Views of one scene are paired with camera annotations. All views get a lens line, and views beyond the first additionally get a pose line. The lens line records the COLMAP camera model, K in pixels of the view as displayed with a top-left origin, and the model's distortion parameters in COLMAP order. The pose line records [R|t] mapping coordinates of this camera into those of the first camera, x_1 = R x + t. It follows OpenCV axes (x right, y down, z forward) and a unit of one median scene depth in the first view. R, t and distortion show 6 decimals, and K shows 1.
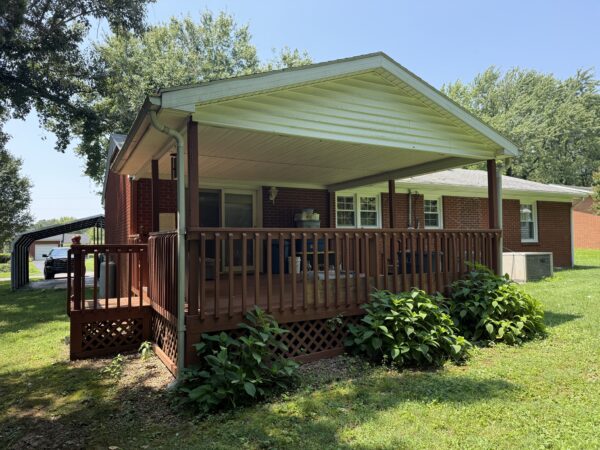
lens RADIAL K [[420.7, 0, 300.0], [0, 420.7, 225.0], [0, 0, 1]] dist [0.083538, -0.060764]
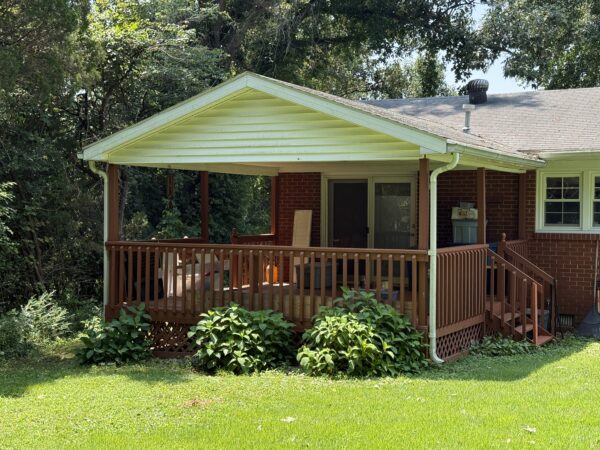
lens RADIAL K [[910.4, 0, 300.0], [0, 910.4, 225.0], [0, 0, 1]] dist [-0.012148, -0.010793]
pose [[0.576008, 0.028349, -0.816952, 0.897583], [0.017208, 0.998756, 0.046791, -0.062583], [0.817263, -0.041010, 0.574804, -0.067578]]
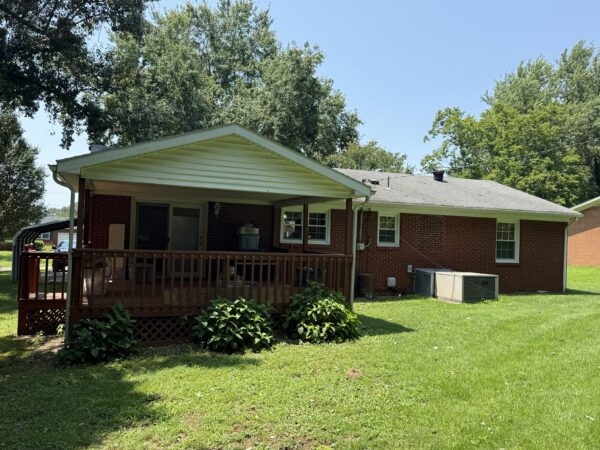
lens RADIAL K [[518.6, 0, 300.0], [0, 518.6, 225.0], [0, 0, 1]] dist [0.066890, -0.018199]
pose [[0.989776, 0.044741, -0.135431, 0.278394], [-0.043188, 0.998963, 0.014379, -0.049442], [0.135934, -0.008382, 0.990682, -0.267562]]
